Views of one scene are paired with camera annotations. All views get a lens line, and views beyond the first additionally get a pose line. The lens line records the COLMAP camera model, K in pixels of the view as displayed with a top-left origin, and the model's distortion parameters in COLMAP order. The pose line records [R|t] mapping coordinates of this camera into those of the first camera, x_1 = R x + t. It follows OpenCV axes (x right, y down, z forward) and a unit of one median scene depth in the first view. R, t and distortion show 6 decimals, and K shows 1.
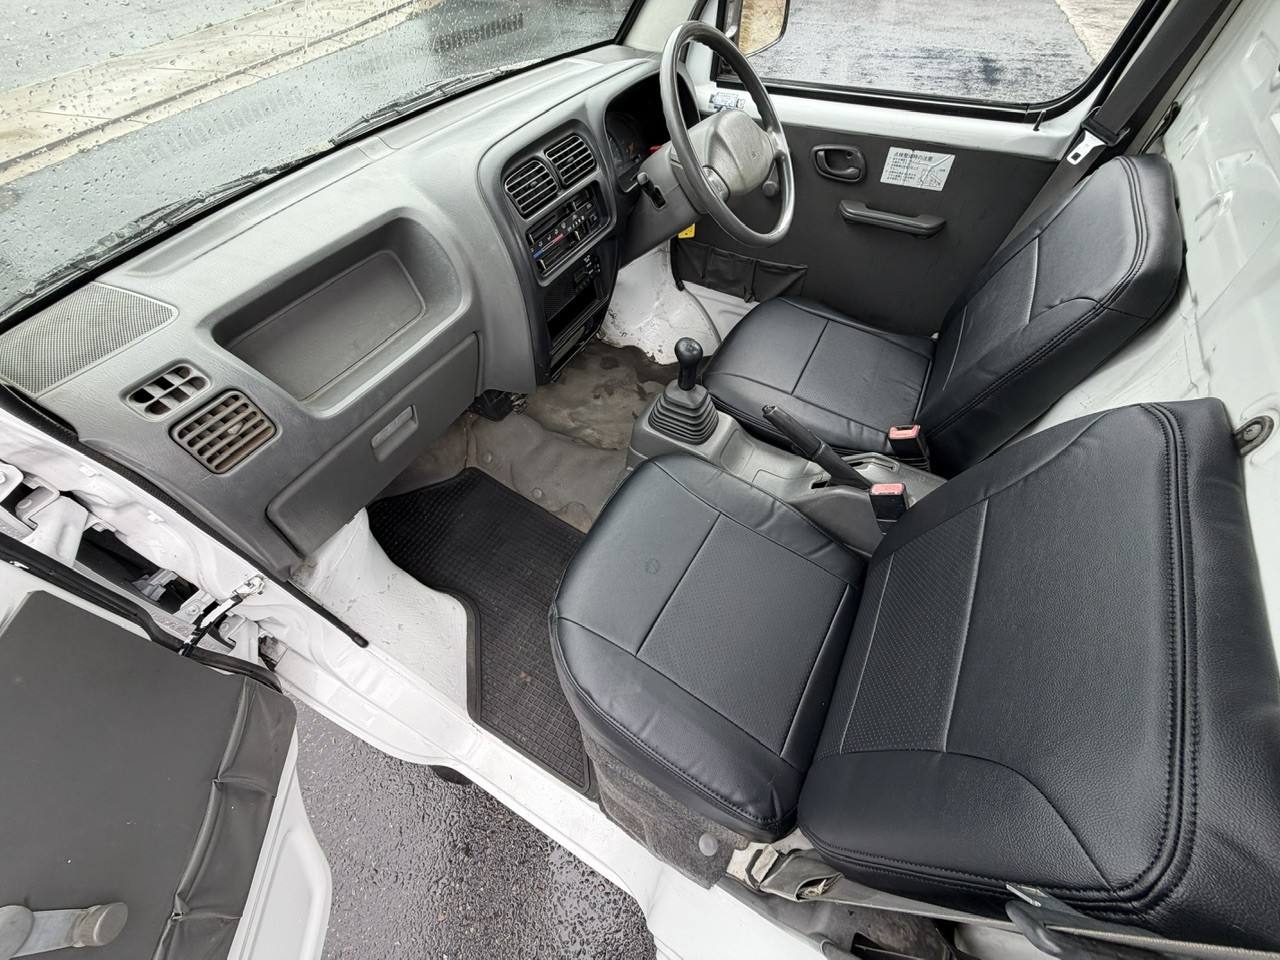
lens RADIAL K [[508.5, 0, 643.2], [0, 508.5, 471.0], [0, 0, 1]] dist [0.002331, 0.000731]
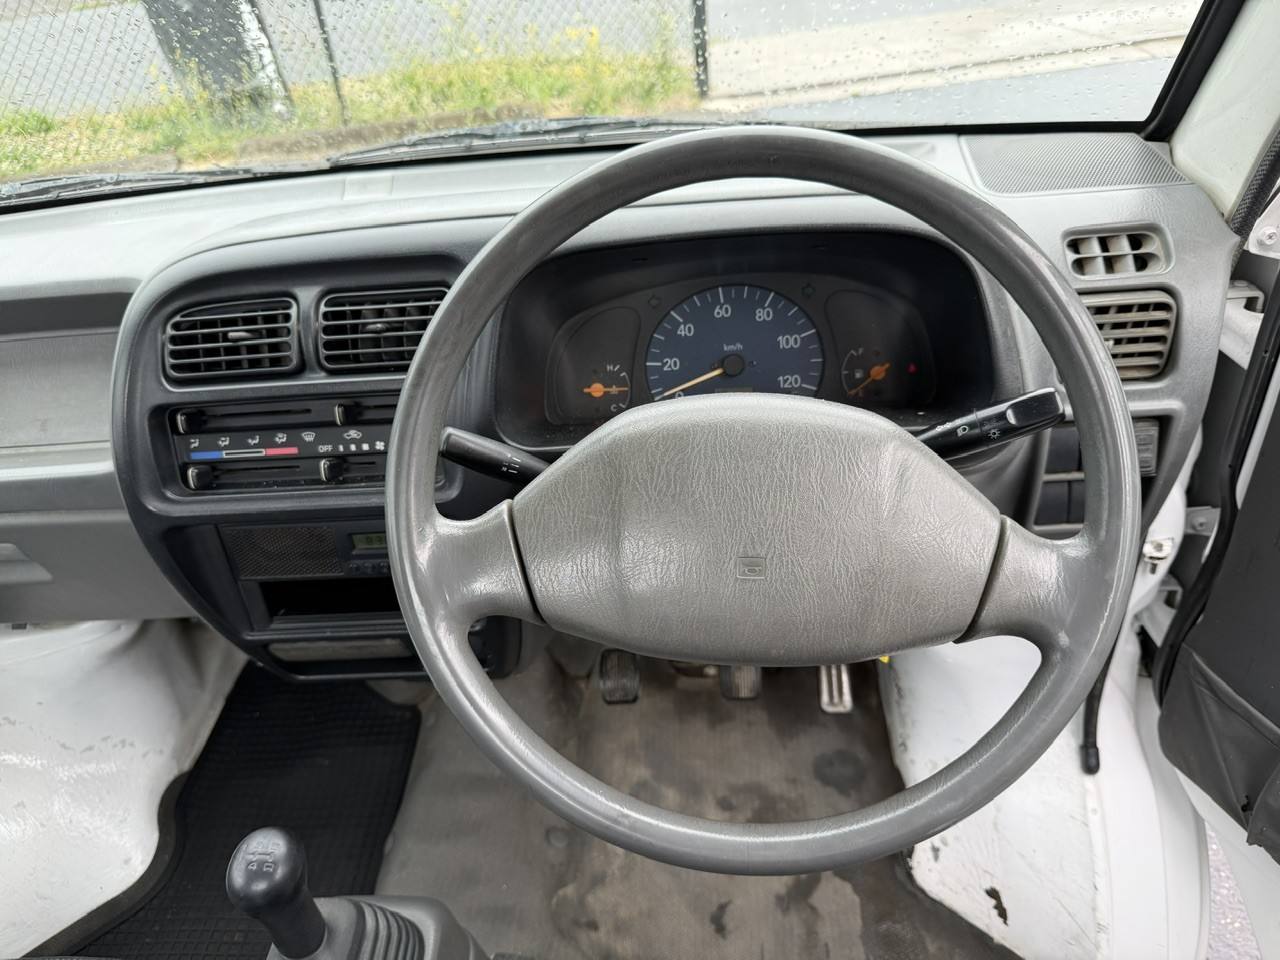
lens RADIAL K [[919.4, 0, 641.7], [0, 919.4, 491.9], [0, 0, 1]] dist [0.020373, -0.038095]
pose [[0.430554, 0.508631, -0.745599, 0.534657], [-0.650792, 0.747336, 0.134009, -0.673889], [0.625375, 0.427532, 0.652781, 0.617342]]
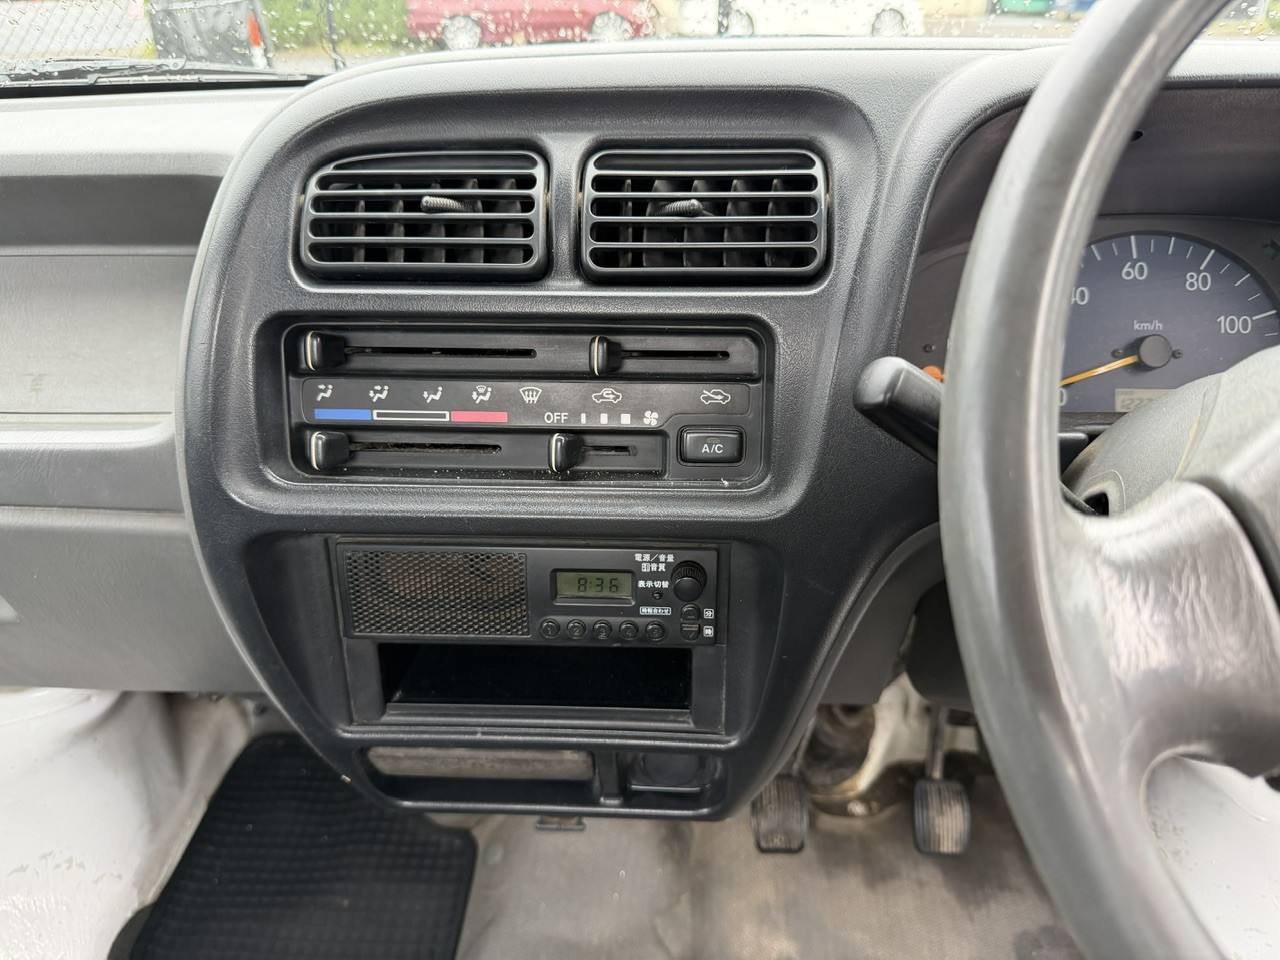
lens RADIAL K [[919.4, 0, 630.7], [0, 919.4, 487.8], [0, 0, 1]] dist [0.020373, -0.038095]
pose [[0.428099, 0.456790, -0.779791, 0.224795], [-0.706221, 0.707487, 0.026725, -0.451626], [0.563899, 0.539264, 0.625470, 0.695442]]
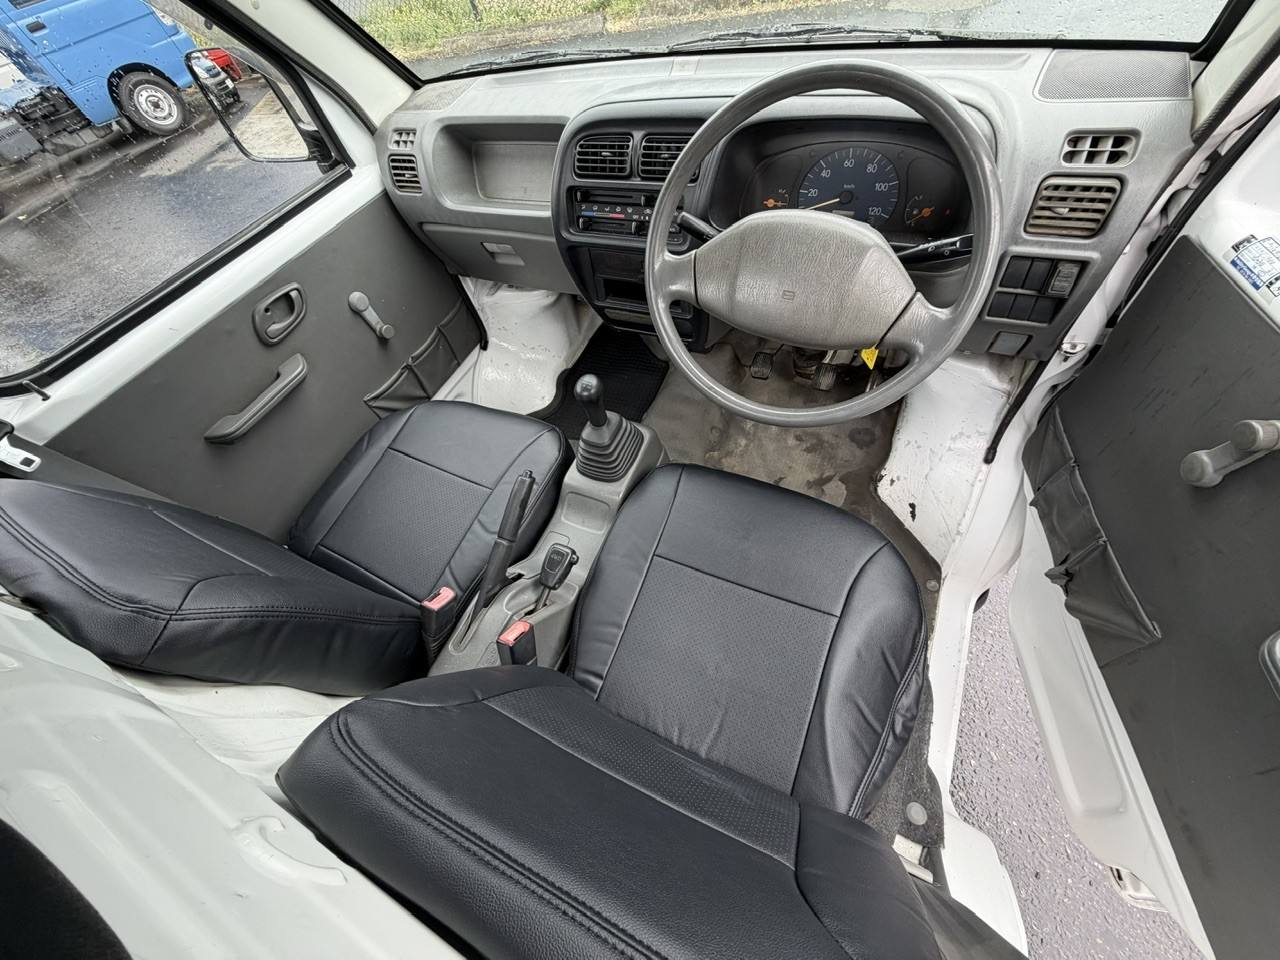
lens RADIAL K [[508.5, 0, 641.4], [0, 508.5, 474.6], [0, 0, 1]] dist [0.002331, 0.000731]
pose [[0.058641, 0.818679, -0.571250, 0.742130], [-0.667634, 0.457594, 0.587259, -0.761737], [0.742177, 0.346948, 0.573411, 0.575735]]
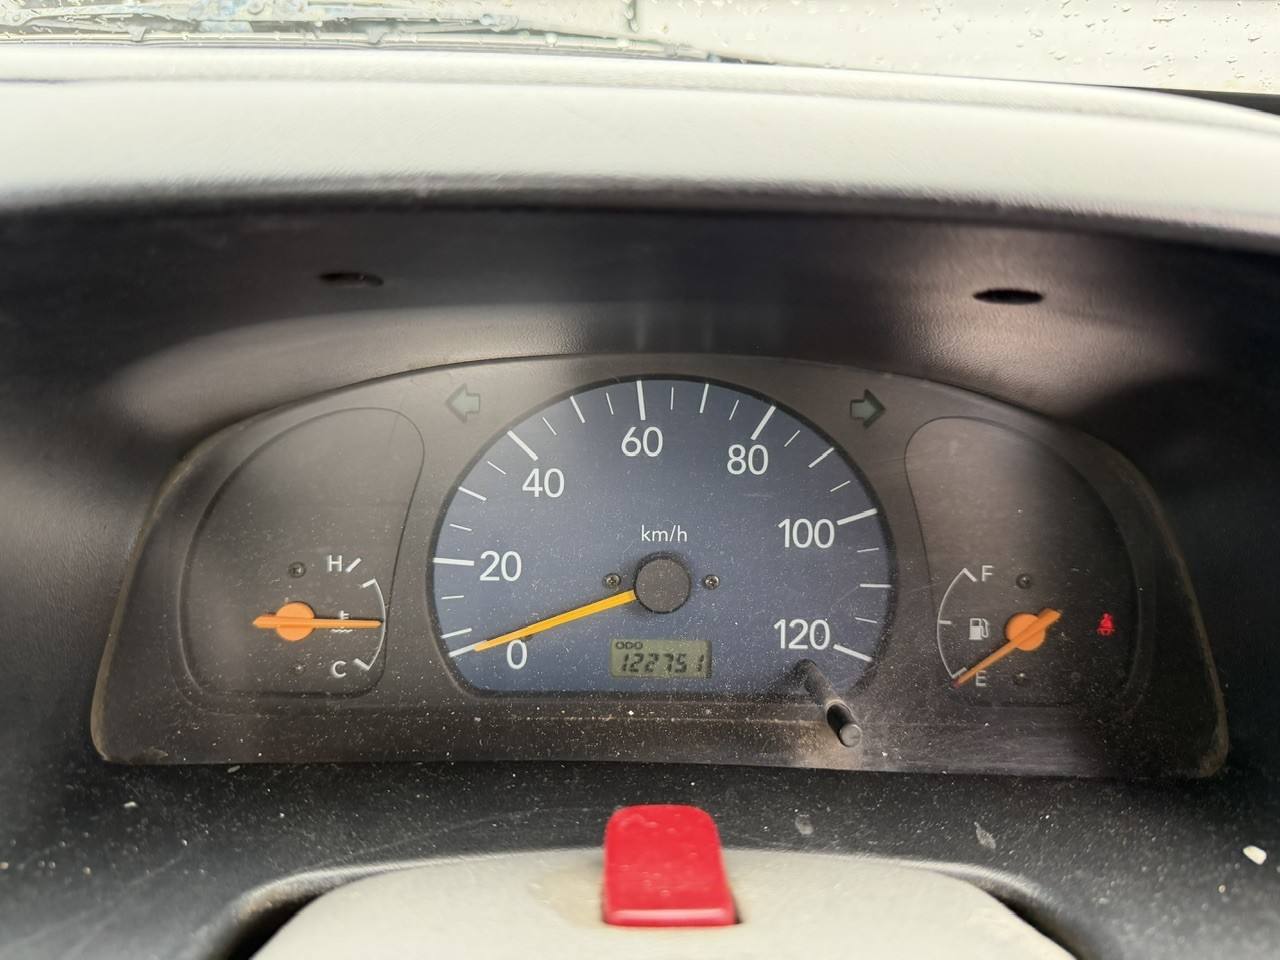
lens RADIAL K [[919.4, 0, 646.4], [0, 919.4, 476.0], [0, 0, 1]] dist [0.020373, -0.038095]
pose [[0.480129, 0.470896, -0.740089, 0.115194], [-0.708646, 0.705481, -0.010854, -0.720334], [0.517008, 0.529673, 0.672421, 0.921104]]
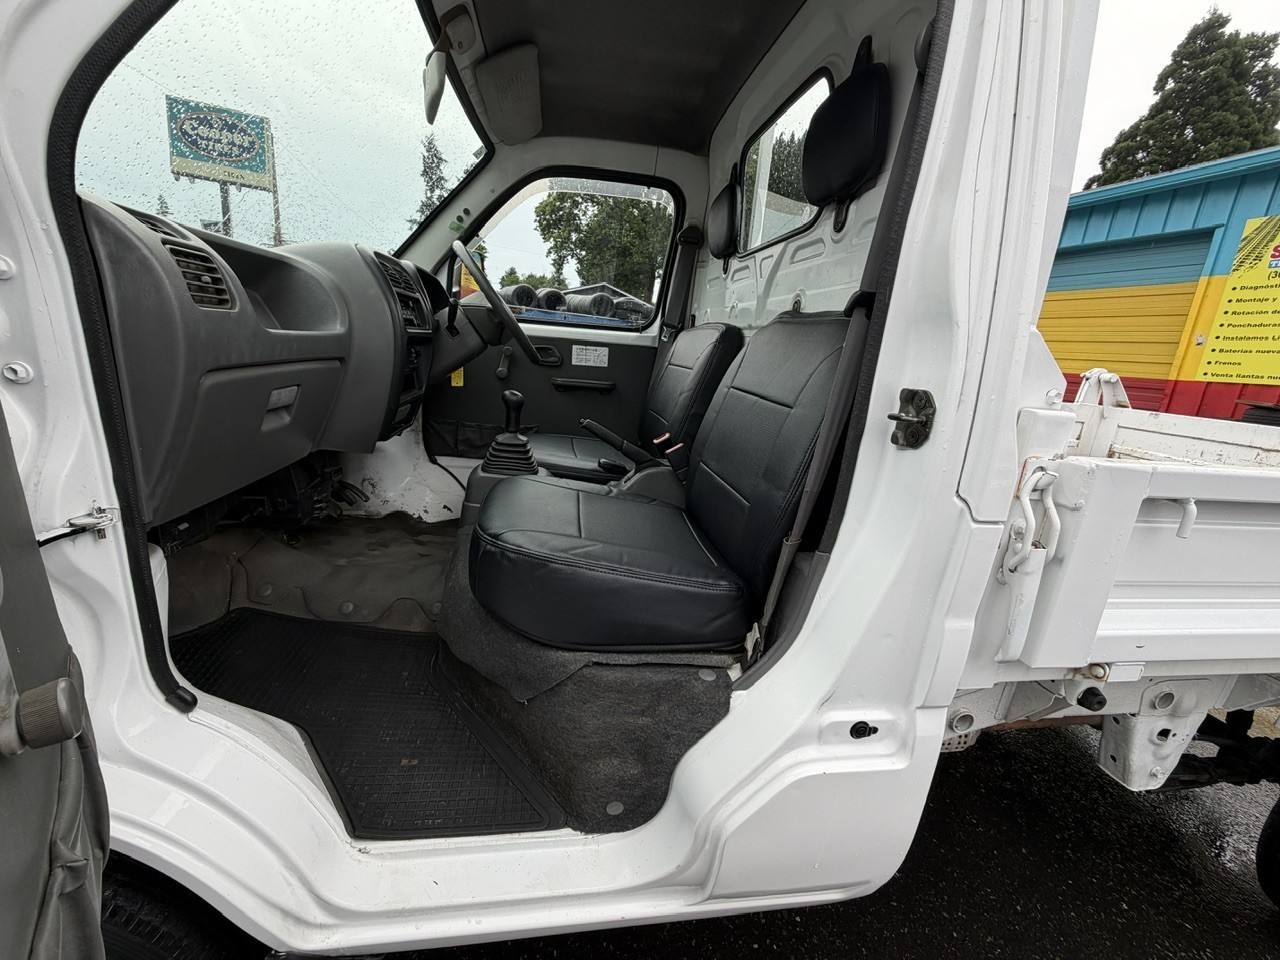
lens RADIAL K [[508.5, 0, 631.6], [0, 508.5, 474.6], [0, 0, 1]] dist [0.002331, 0.000731]
pose [[0.788893, -0.056204, 0.611954, -0.489791], [0.409298, 0.790850, -0.455007, 0.650222], [-0.458391, 0.609424, 0.646901, 0.120297]]
